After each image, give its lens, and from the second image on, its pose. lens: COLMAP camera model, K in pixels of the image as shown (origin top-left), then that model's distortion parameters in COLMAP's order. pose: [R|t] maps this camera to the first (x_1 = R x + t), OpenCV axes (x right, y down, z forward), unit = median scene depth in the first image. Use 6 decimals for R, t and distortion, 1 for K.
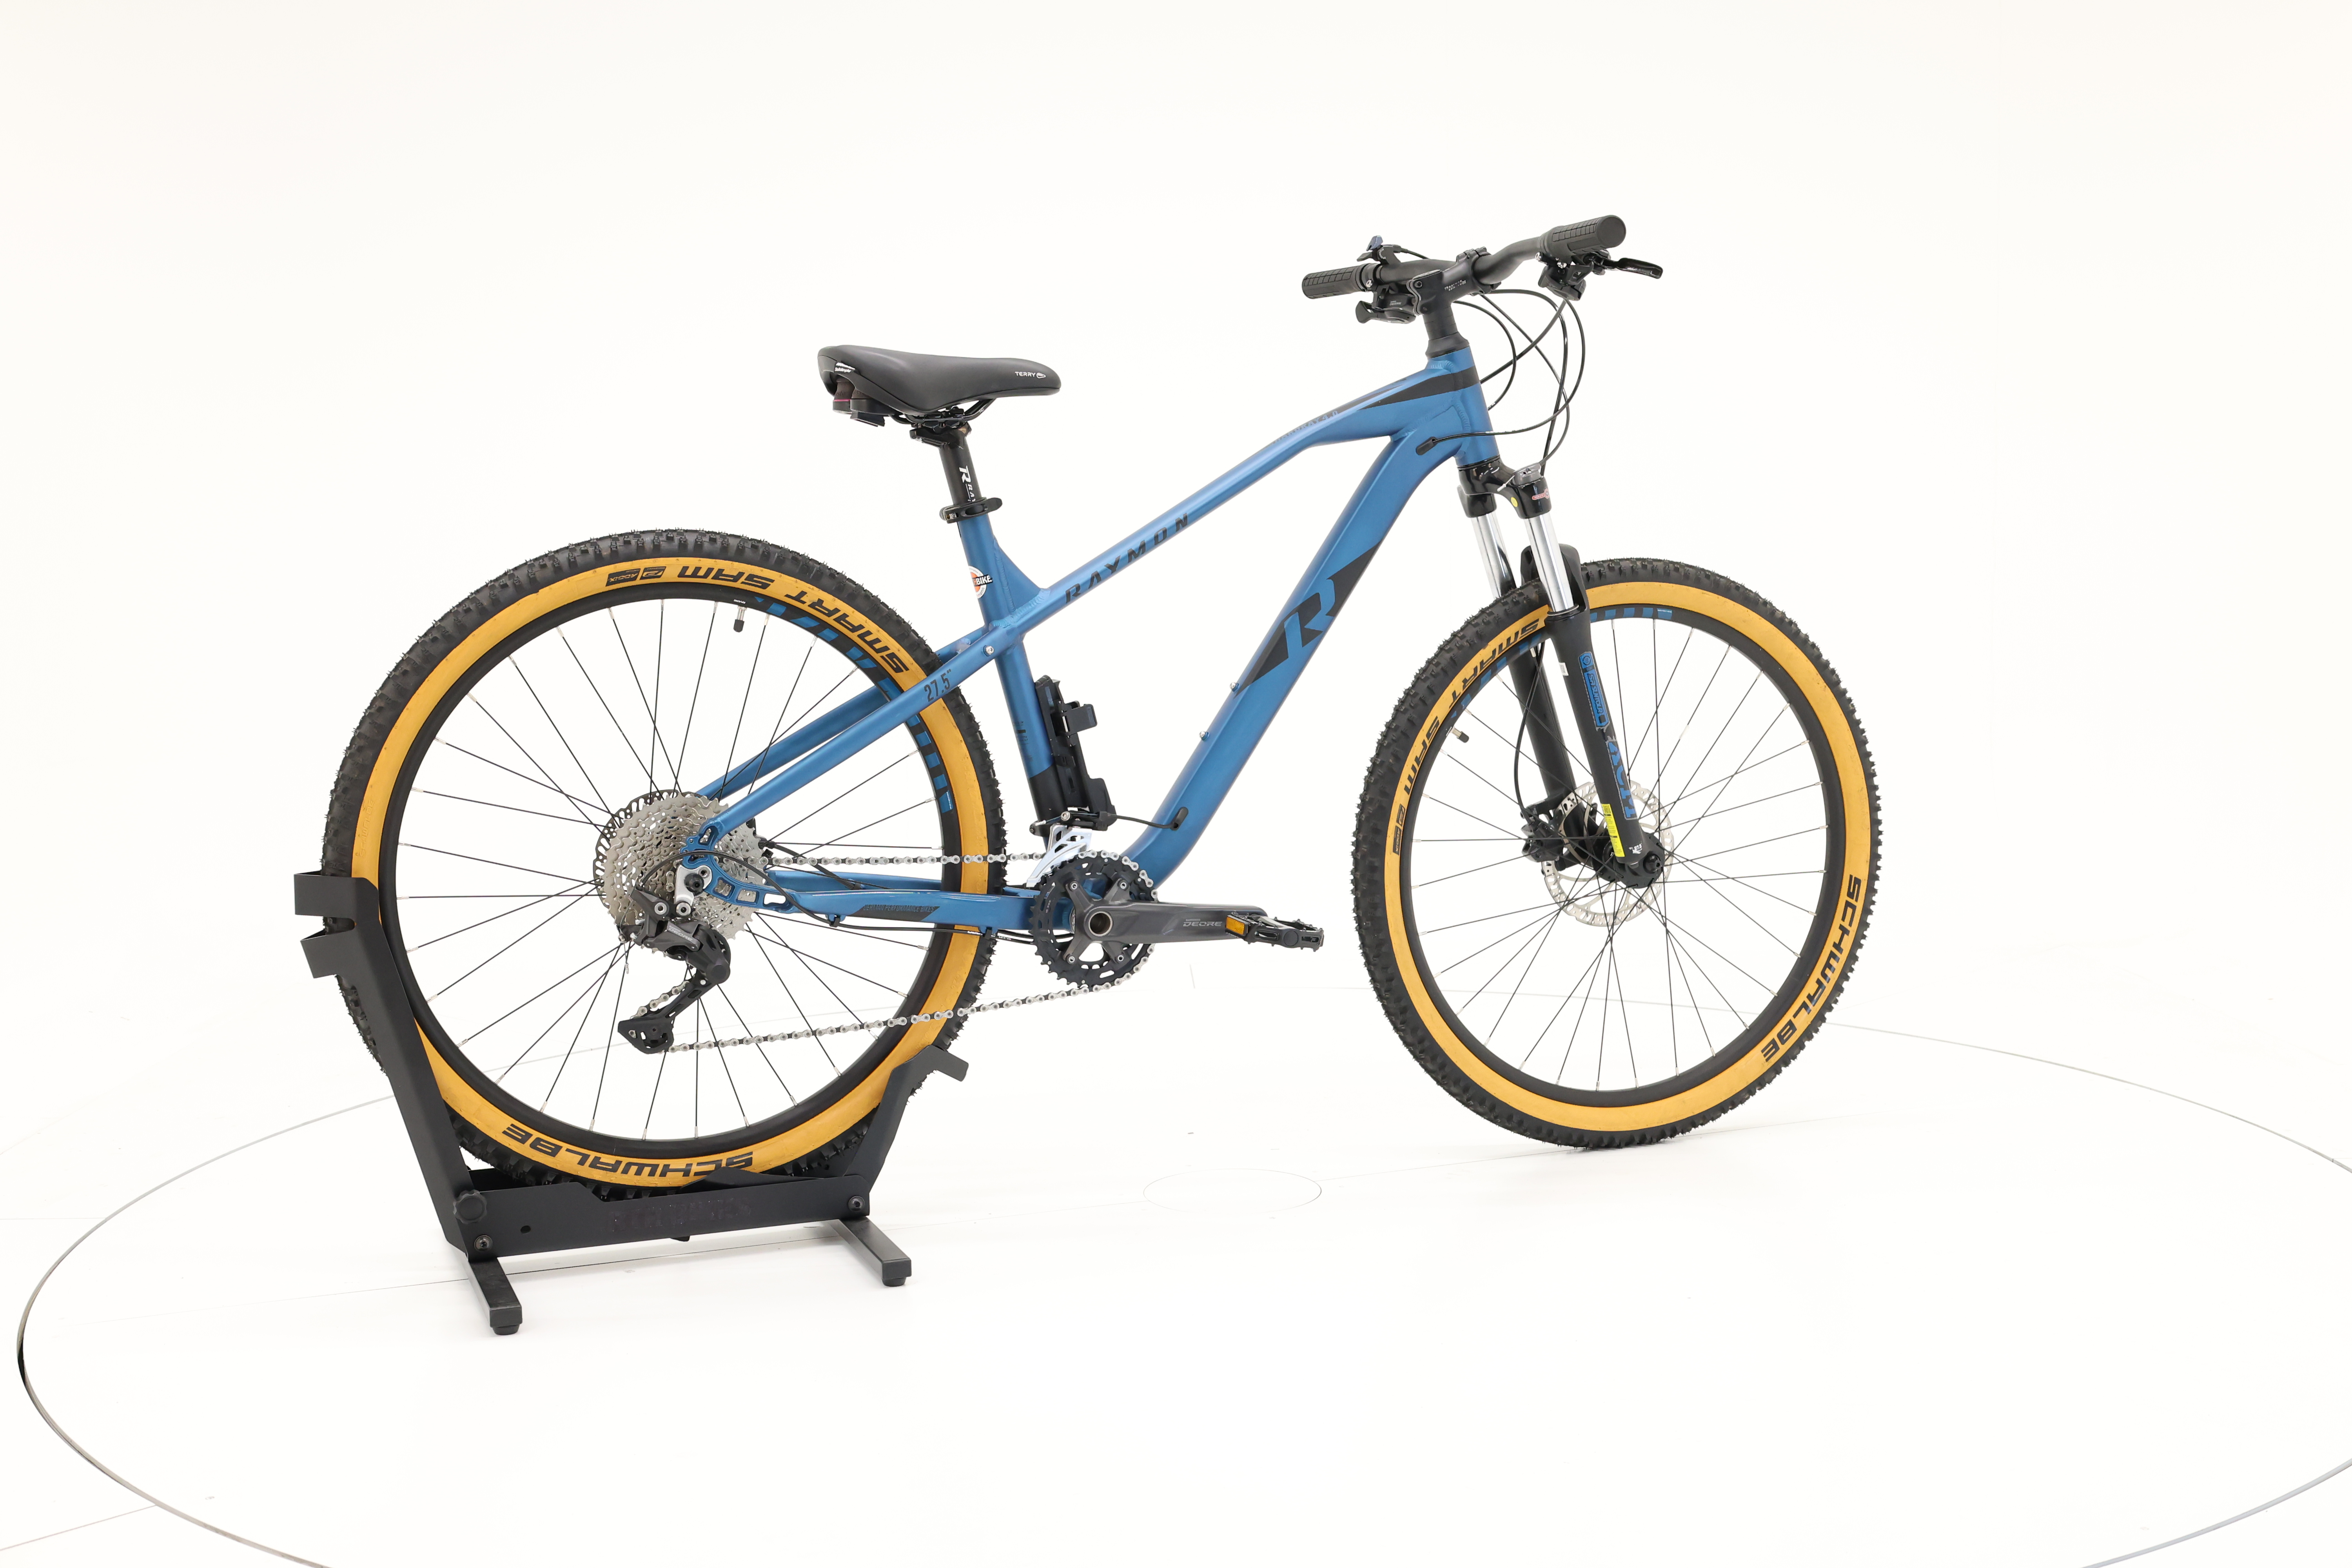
lens RADIAL K [[2651.7, 0, 1180.4], [0, 2651.7, 775.7], [0, 0, 1]] dist [-0.008502, 0.000000]
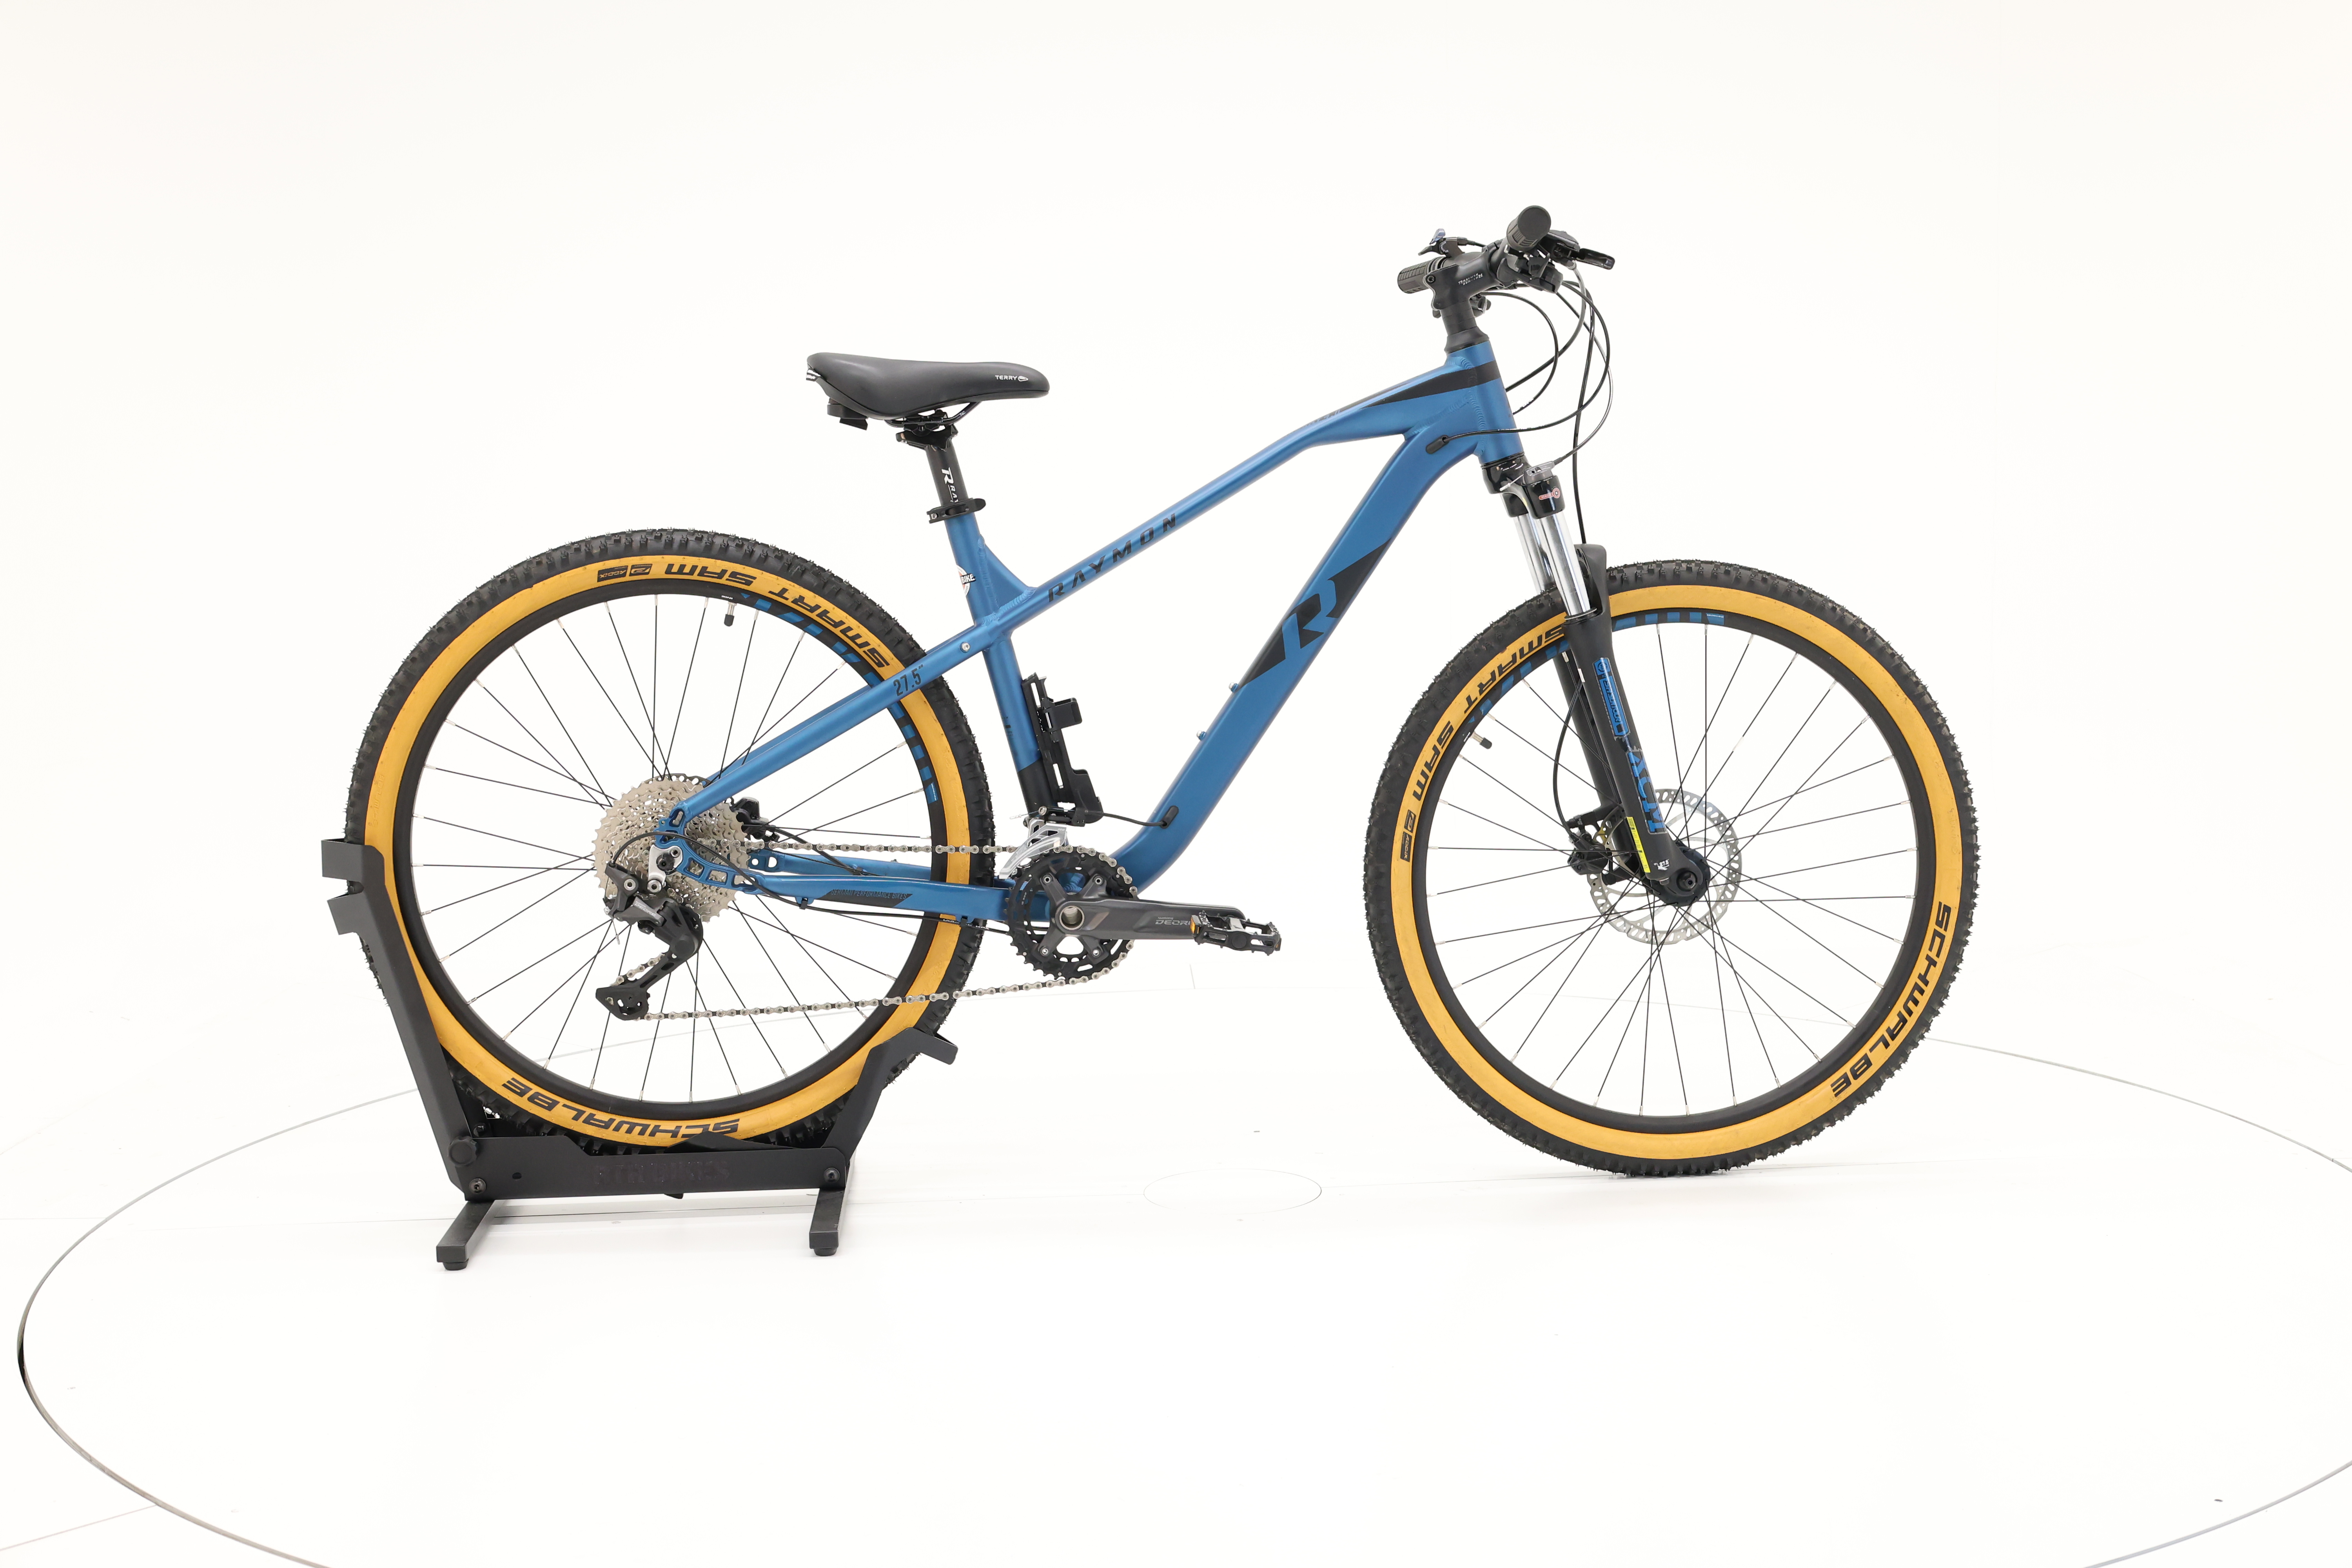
lens RADIAL K [[2651.7, 0, 1179.2], [0, 2651.7, 780.7], [0, 0, 1]] dist [-0.008502, 0.000000]
pose [[0.957614, 0.029863, -0.286503, 0.299919], [-0.027825, 0.999550, 0.011186, -0.009252], [0.286708, -0.002740, 0.958014, 0.039056]]
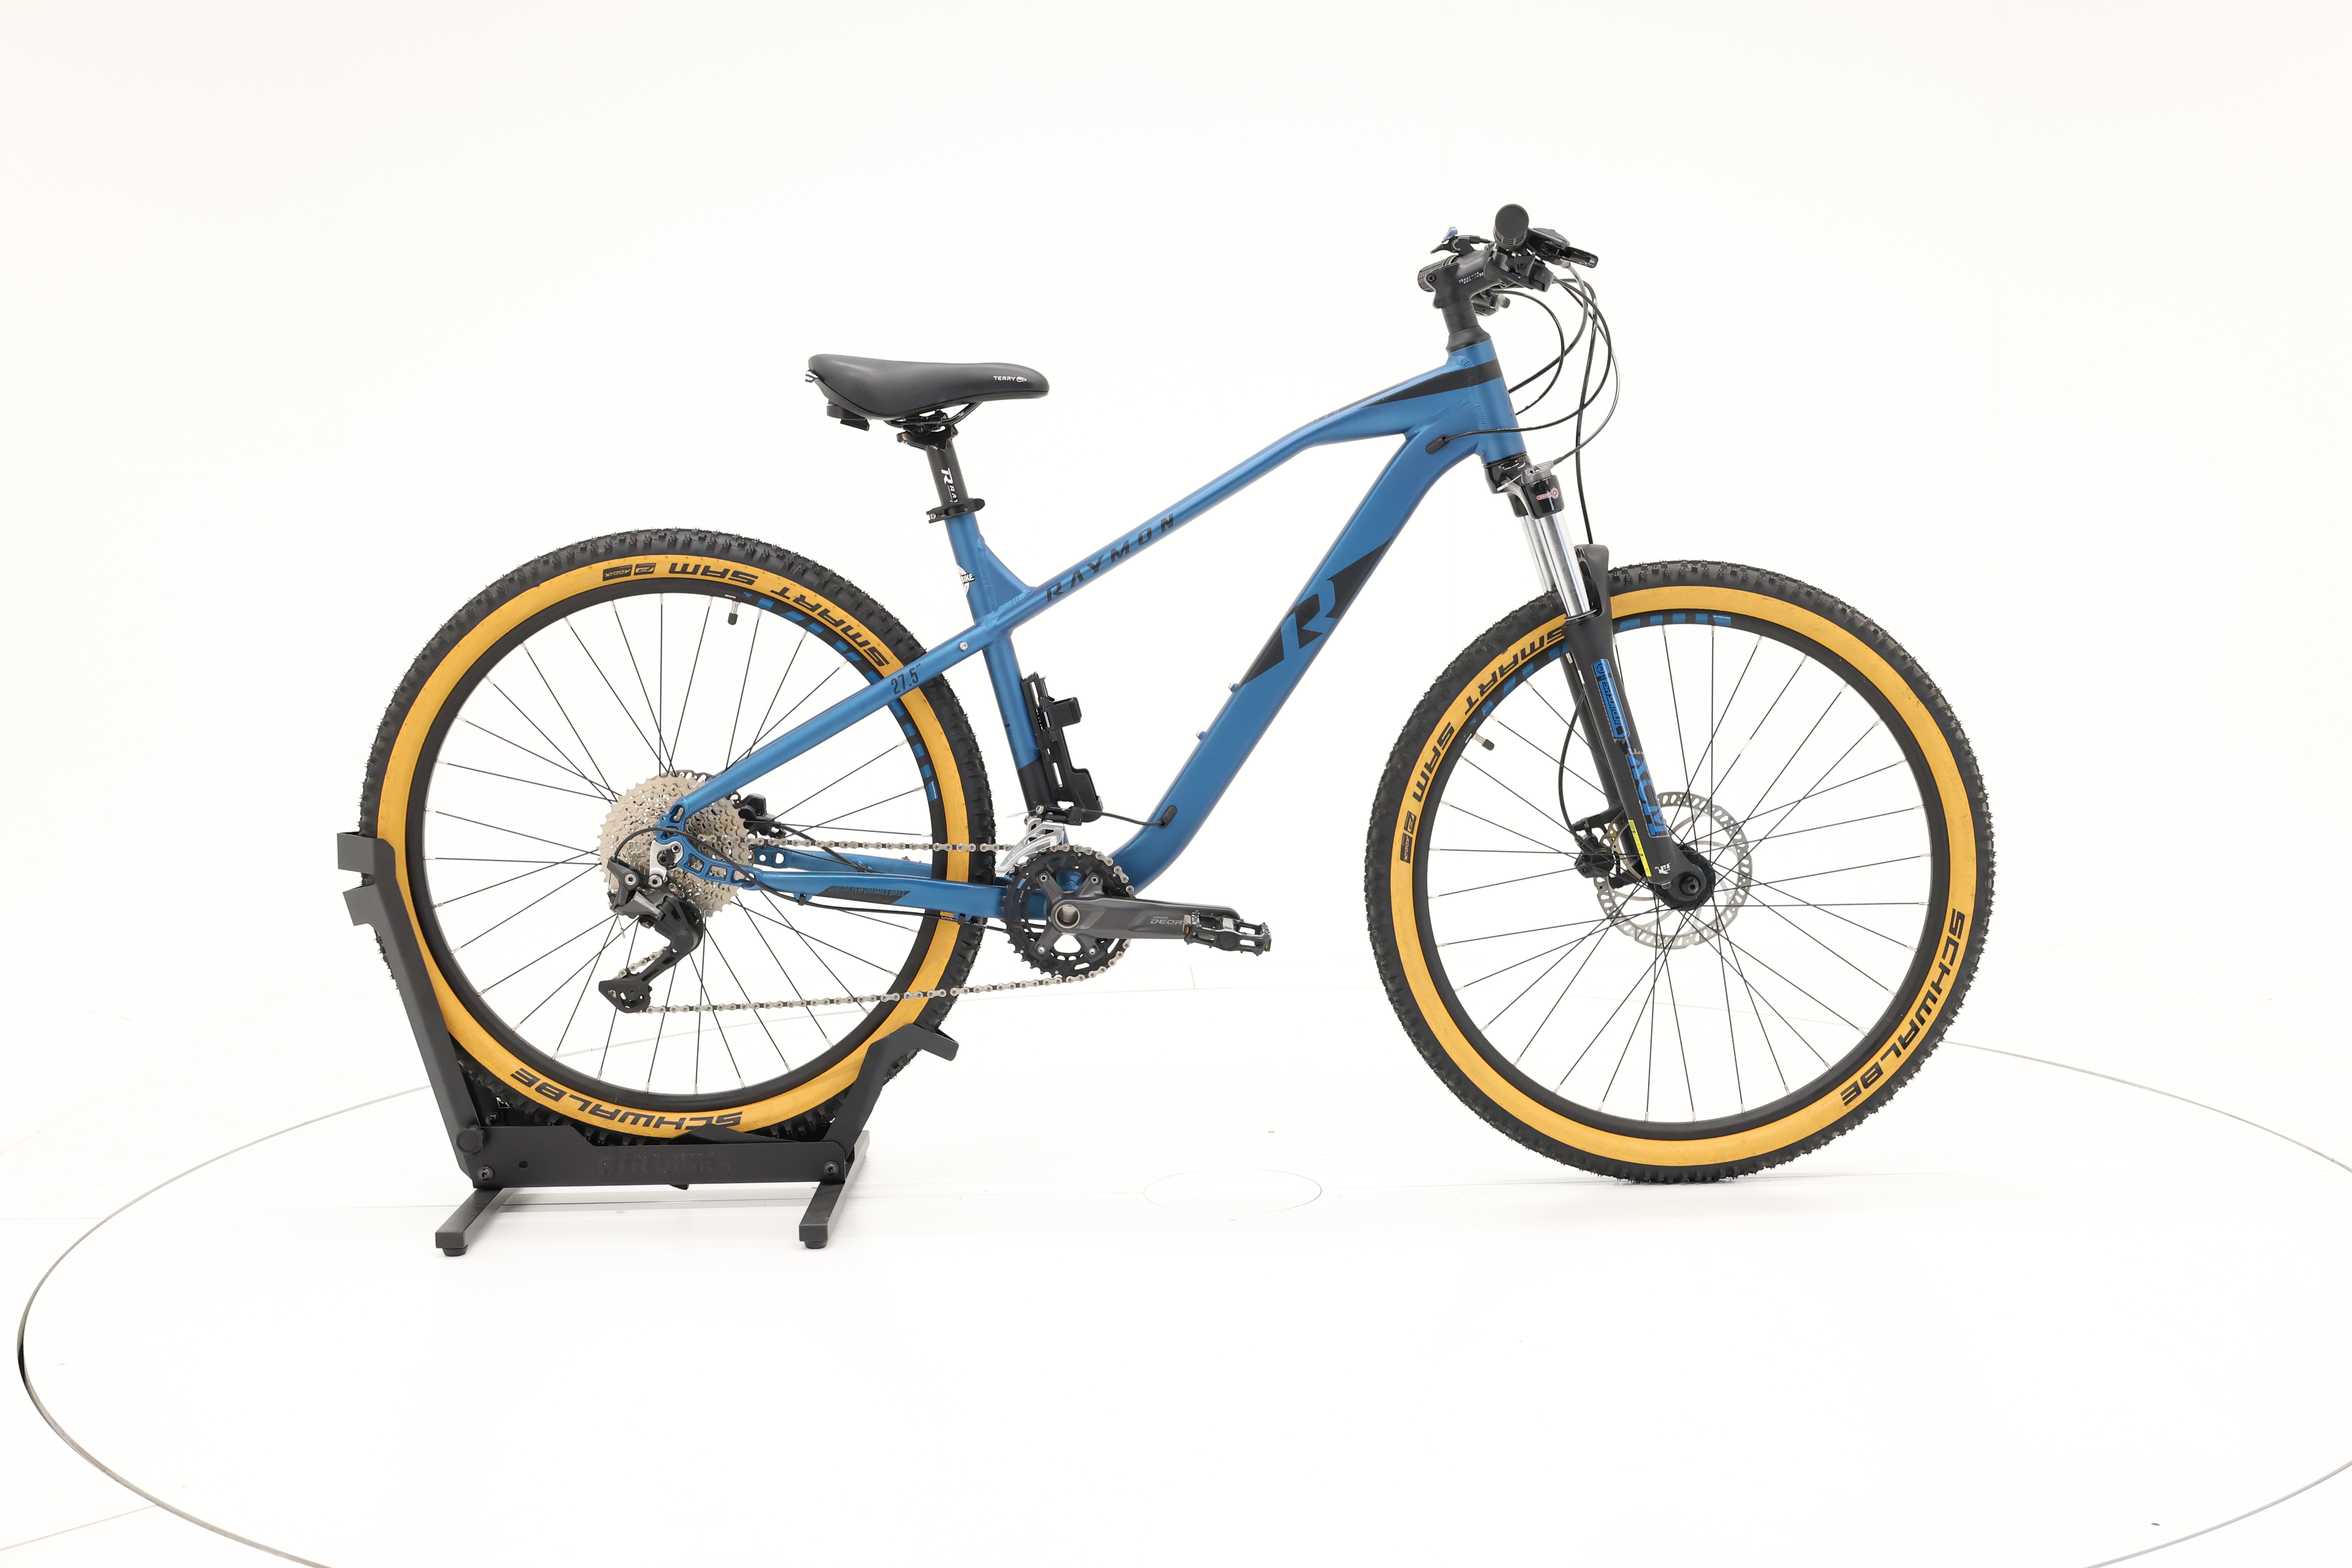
lens RADIAL K [[2651.7, 0, 1179.1], [0, 2651.7, 778.7], [0, 0, 1]] dist [-0.008502, 0.000000]
pose [[0.937108, 0.036461, -0.347131, 0.363522], [-0.033599, 0.999334, 0.014264, -0.013118], [0.347420, -0.001703, 0.937708, 0.059312]]
